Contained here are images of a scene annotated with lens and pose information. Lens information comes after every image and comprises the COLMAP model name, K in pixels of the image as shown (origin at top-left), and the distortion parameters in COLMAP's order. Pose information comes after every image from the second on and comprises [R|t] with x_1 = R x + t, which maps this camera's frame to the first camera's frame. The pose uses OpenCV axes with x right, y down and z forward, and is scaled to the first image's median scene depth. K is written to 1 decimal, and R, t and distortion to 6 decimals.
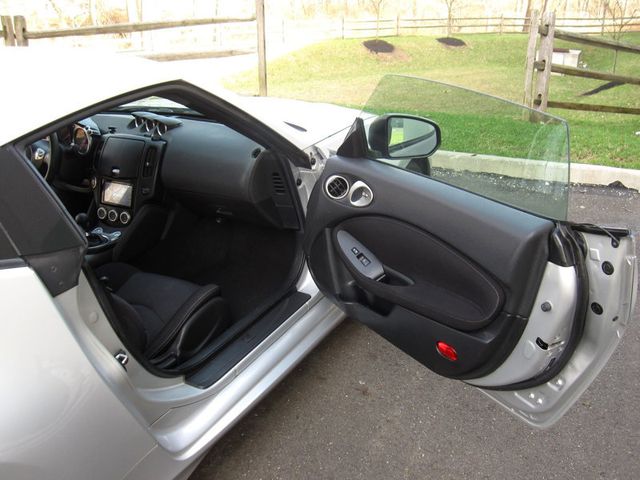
lens RADIAL K [[626.2, 0, 314.0], [0, 626.2, 240.2], [0, 0, 1]] dist [-0.062761, 0.000000]
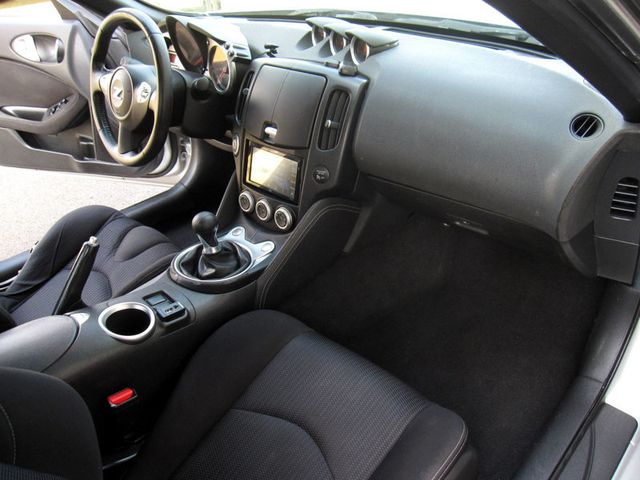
lens RADIAL K [[545.0, 0, 322.6], [0, 545.0, 236.2], [0, 0, 1]] dist [-0.044210, 0.000471]
pose [[0.963853, 0.105374, -0.244712, -0.148481], [-0.061913, 0.981907, 0.178956, -0.107654], [0.259142, -0.157337, 0.952938, 0.540951]]
